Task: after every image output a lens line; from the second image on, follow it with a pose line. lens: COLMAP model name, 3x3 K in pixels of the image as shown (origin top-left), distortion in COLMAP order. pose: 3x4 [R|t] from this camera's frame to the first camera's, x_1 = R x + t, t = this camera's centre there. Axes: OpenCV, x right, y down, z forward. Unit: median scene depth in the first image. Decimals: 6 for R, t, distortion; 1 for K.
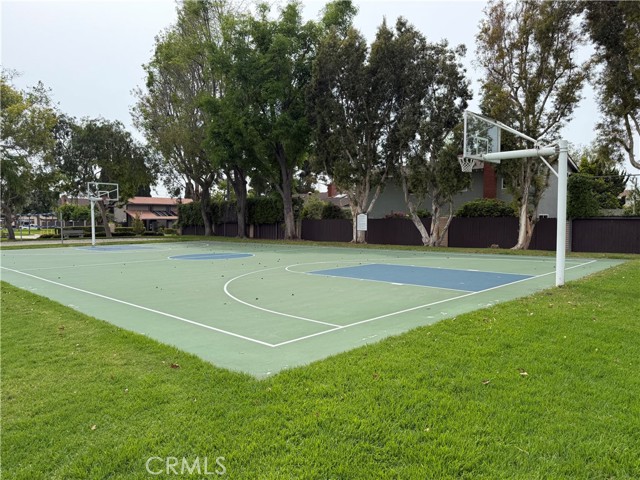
lens RADIAL K [[440.8, 0, 320.0], [0, 440.8, 240.0], [0, 0, 1]] dist [0.099456, -0.132620]
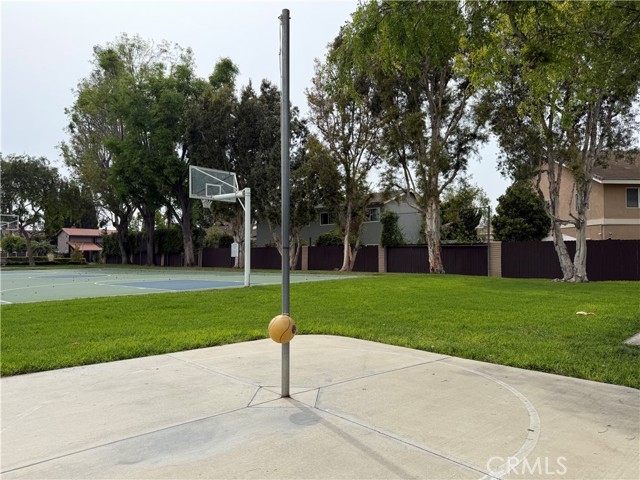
lens RADIAL K [[440.8, 0, 320.0], [0, 440.8, 240.0], [0, 0, 1]] dist [0.099456, -0.132620]
pose [[0.998517, 0.004529, 0.054261, 0.171148], [-0.000397, 0.997113, -0.075933, 0.014345], [-0.054448, 0.075798, 0.995635, -0.107481]]
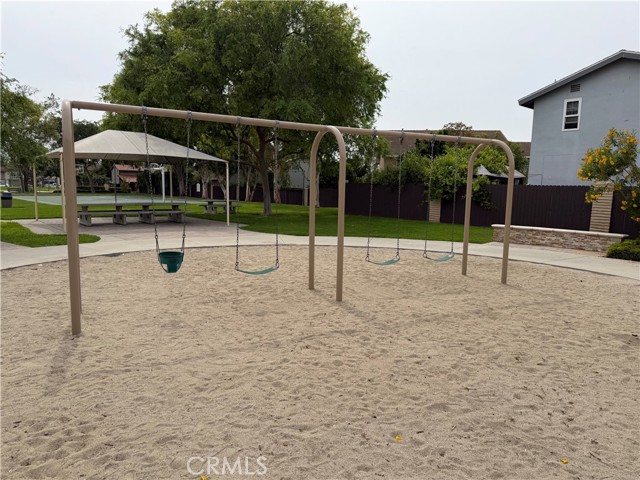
lens RADIAL K [[440.8, 0, 320.0], [0, 440.8, 240.0], [0, 0, 1]] dist [0.099456, -0.132620]
pose [[0.998100, 0.035684, -0.050226, 0.514770], [-0.031883, 0.996709, 0.074527, 0.019371], [0.052720, -0.072784, 0.995953, -0.696629]]
